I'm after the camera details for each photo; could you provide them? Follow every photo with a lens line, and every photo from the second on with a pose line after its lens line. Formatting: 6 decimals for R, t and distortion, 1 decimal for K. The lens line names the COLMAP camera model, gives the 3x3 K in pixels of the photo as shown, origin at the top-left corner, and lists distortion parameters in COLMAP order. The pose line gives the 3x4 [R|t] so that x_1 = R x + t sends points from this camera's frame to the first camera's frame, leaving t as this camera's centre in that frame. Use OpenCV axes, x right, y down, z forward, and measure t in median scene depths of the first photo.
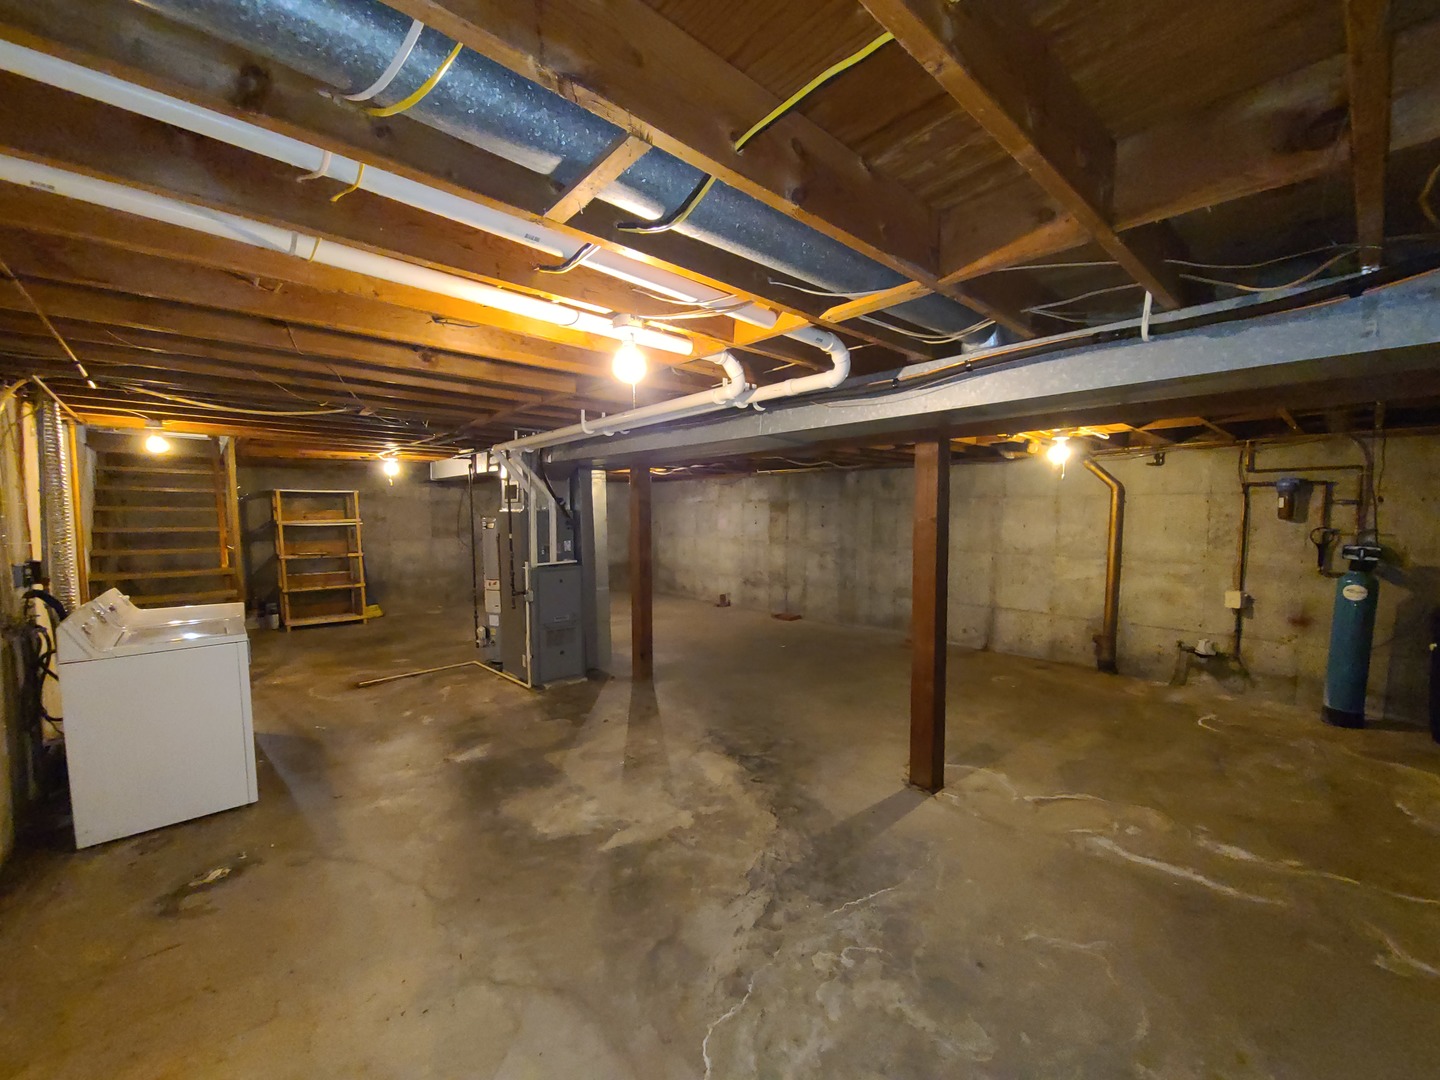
lens RADIAL K [[583.8, 0, 727.7], [0, 583.8, 552.2], [0, 0, 1]] dist [-0.000134, -0.000453]
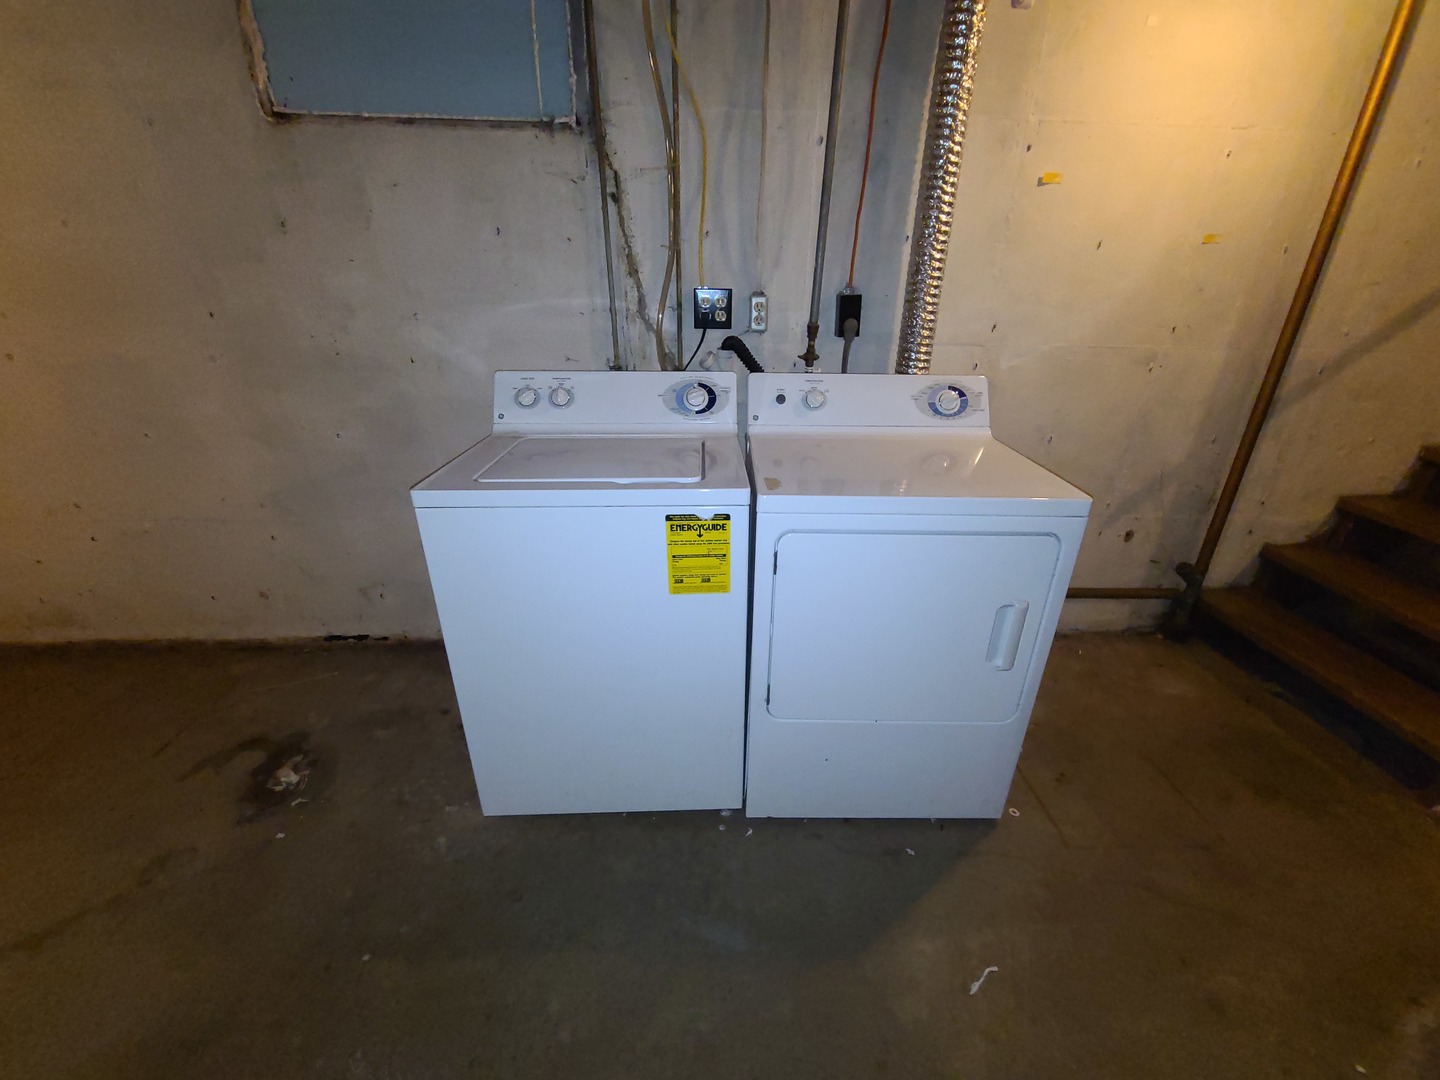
lens RADIAL K [[583.8, 0, 727.7], [0, 583.8, 552.2], [0, 0, 1]] dist [-0.000134, -0.000453]
pose [[-0.636701, 0.313924, -0.704318, -0.343431], [-0.067596, 0.887143, 0.456518, -0.007074], [0.768142, 0.338274, -0.543625, 0.706784]]
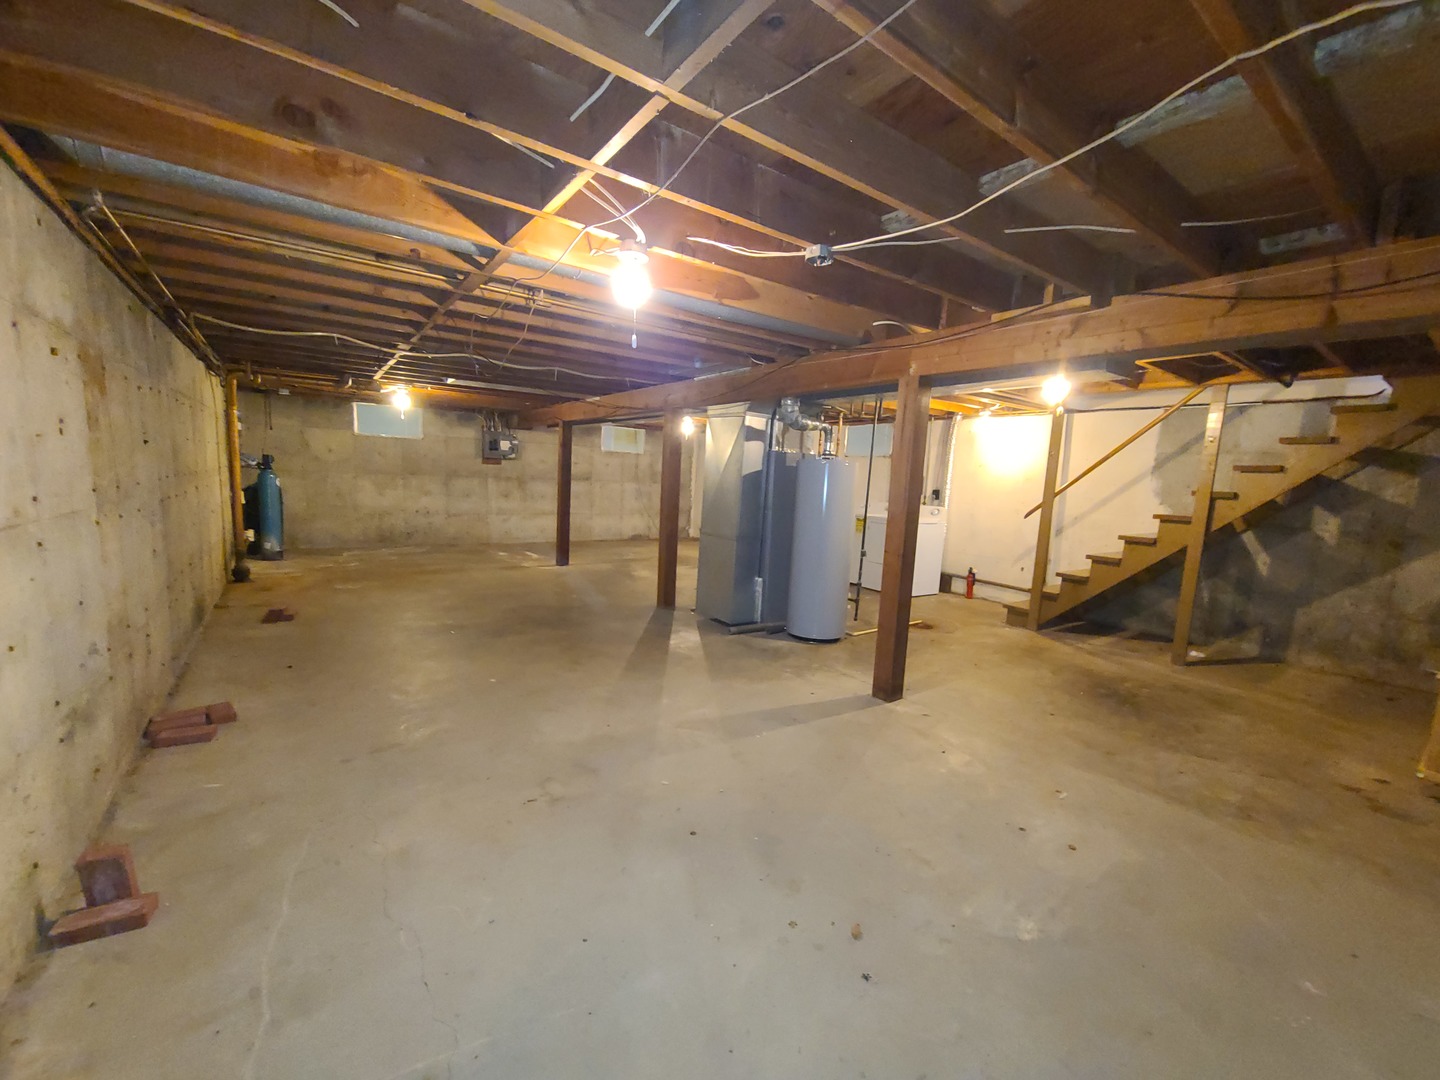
lens RADIAL K [[583.8, 0, 727.7], [0, 583.8, 552.2], [0, 0, 1]] dist [-0.000134, -0.000453]
pose [[-0.993023, -0.061535, 0.100590, -0.332338], [-0.040579, 0.979268, 0.198462, -0.092299], [-0.110717, 0.192996, -0.974933, 1.866516]]
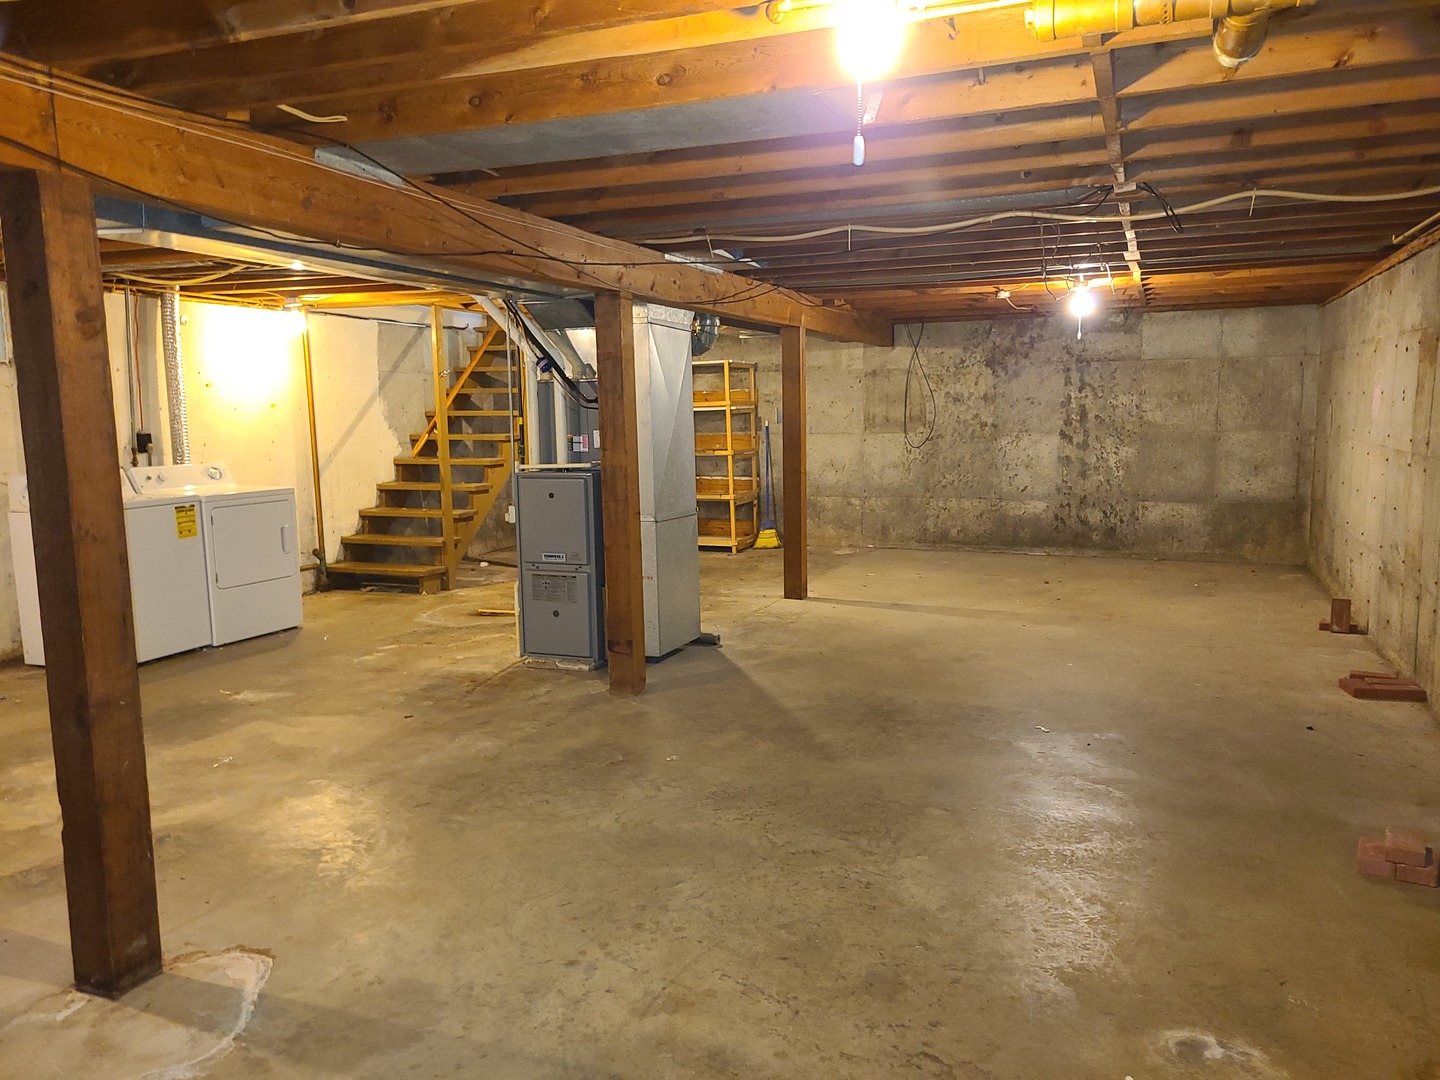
lens RADIAL K [[1069.1, 0, 720.0], [0, 1069.1, 540.0], [0, 0, 1]] dist [0.068891, -0.058855]
pose [[0.430600, 0.103591, -0.896578, 0.703201], [-0.045608, 0.994620, 0.093015, -0.014871], [0.901390, 0.000838, 0.433008, 0.596765]]
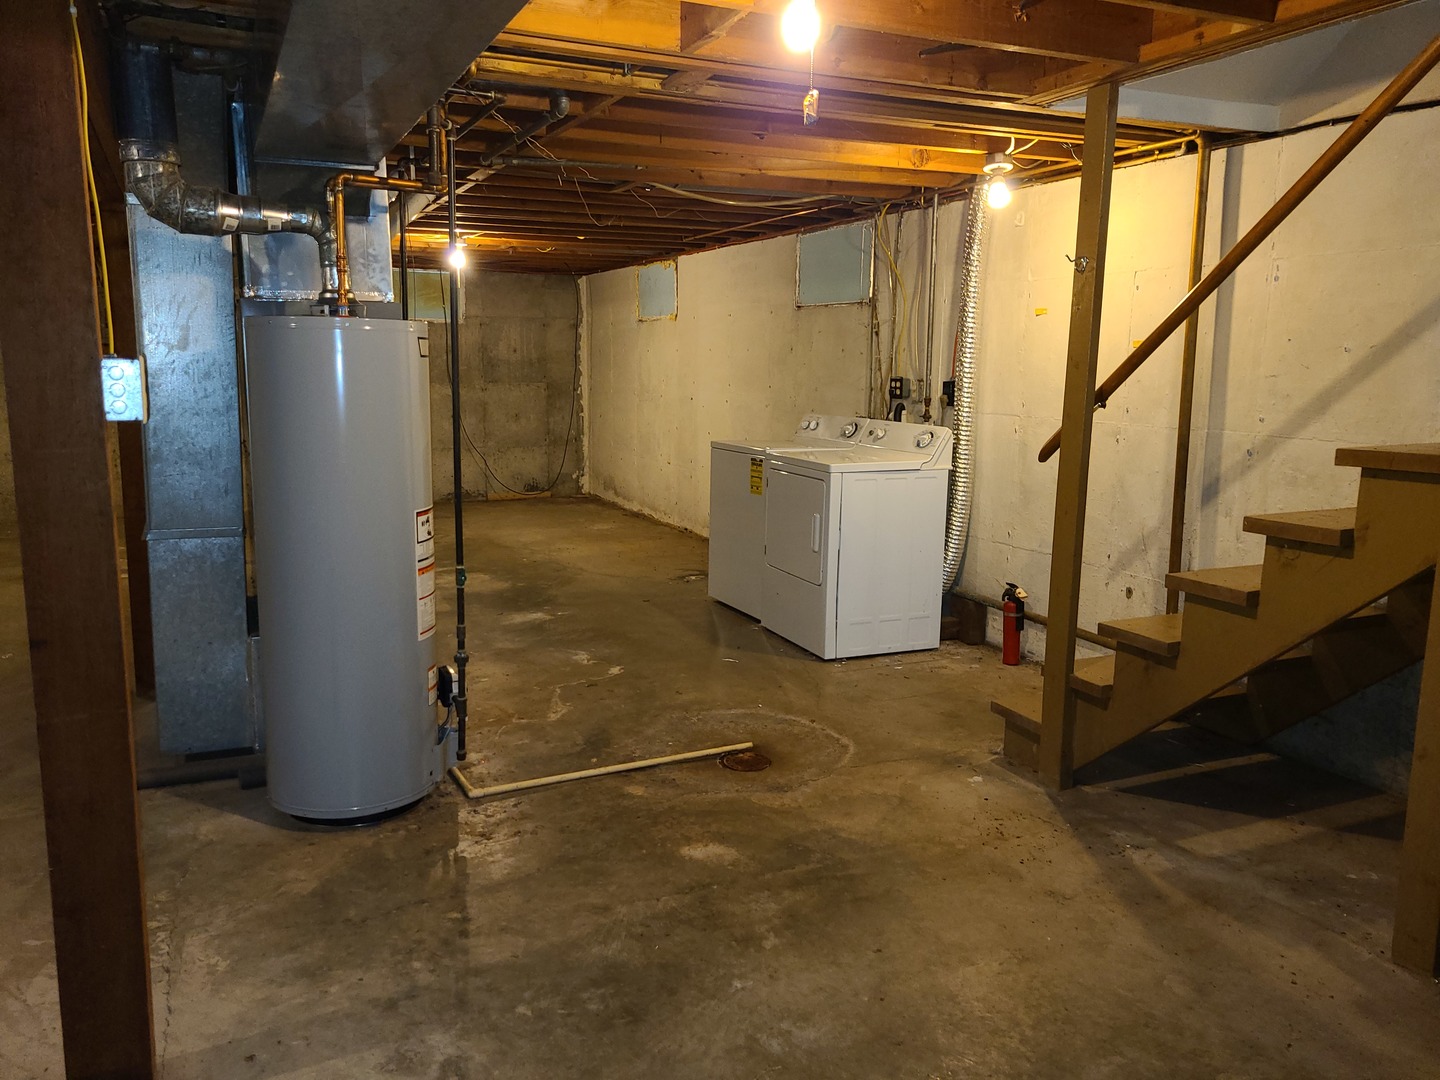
lens RADIAL K [[1069.1, 0, 720.0], [0, 1069.1, 540.0], [0, 0, 1]] dist [0.068891, -0.058855]
pose [[-0.958393, -0.058106, 0.279476, -0.724465], [0.009596, 0.971952, 0.234984, -0.077907], [-0.285291, 0.227889, -0.930954, 1.491649]]
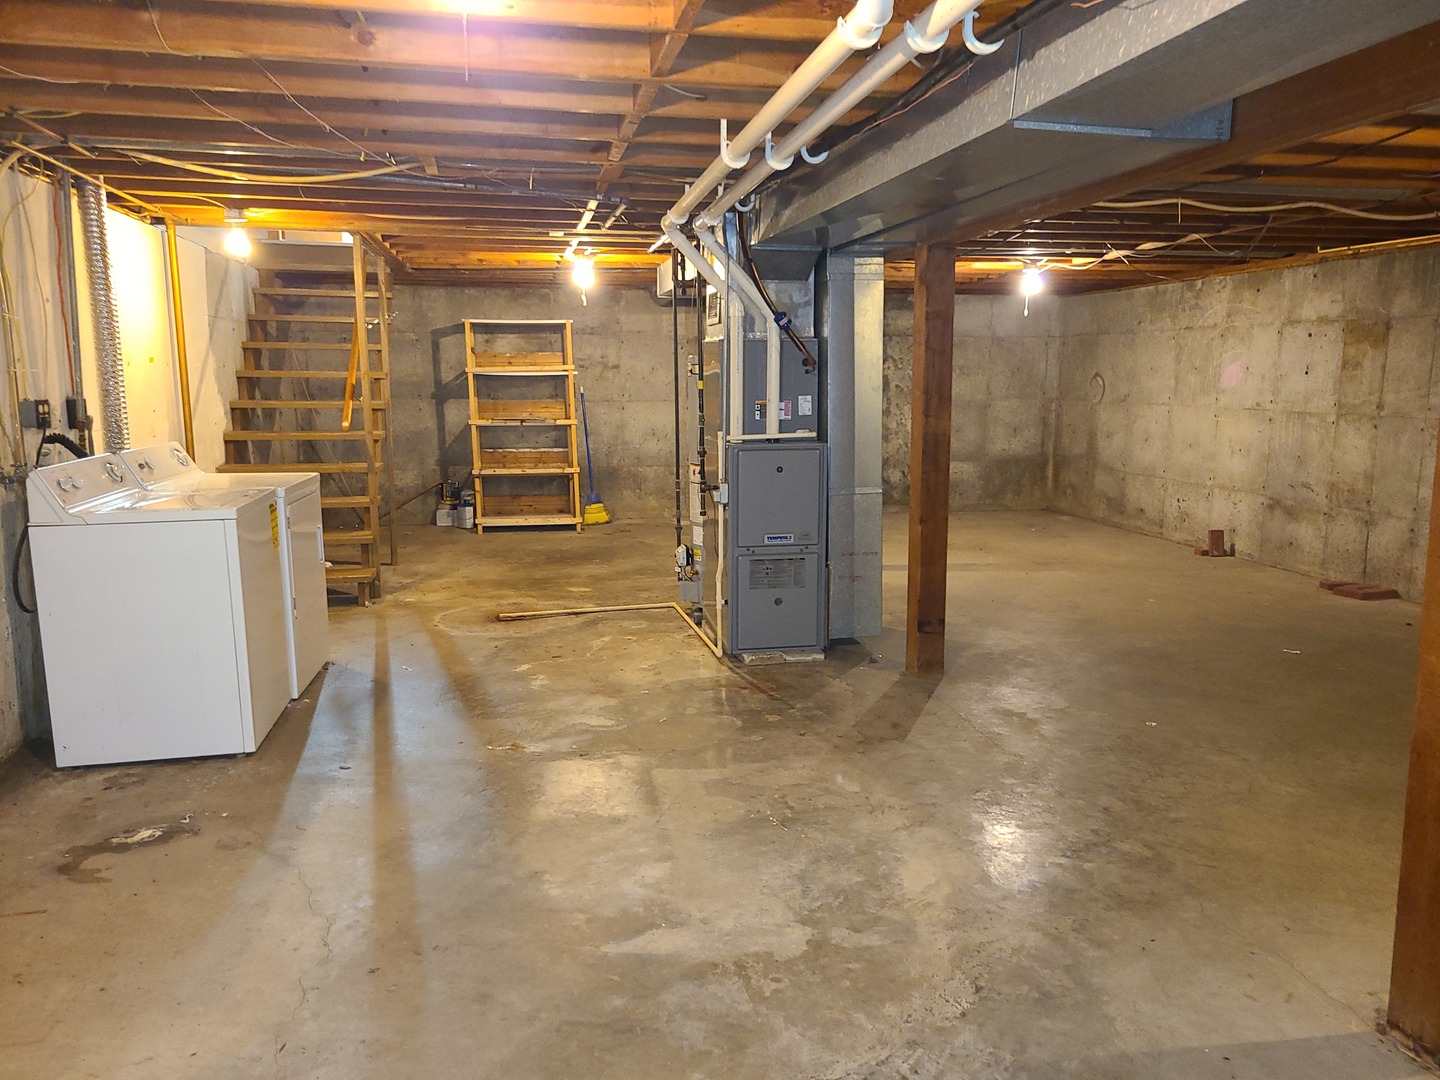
lens RADIAL K [[1069.1, 0, 720.0], [0, 1069.1, 540.0], [0, 0, 1]] dist [0.068891, -0.058855]
pose [[0.853378, 0.079830, -0.515143, 0.161193], [-0.034208, 0.994650, 0.097470, 0.016932], [0.520168, -0.065557, 0.851544, 0.109735]]
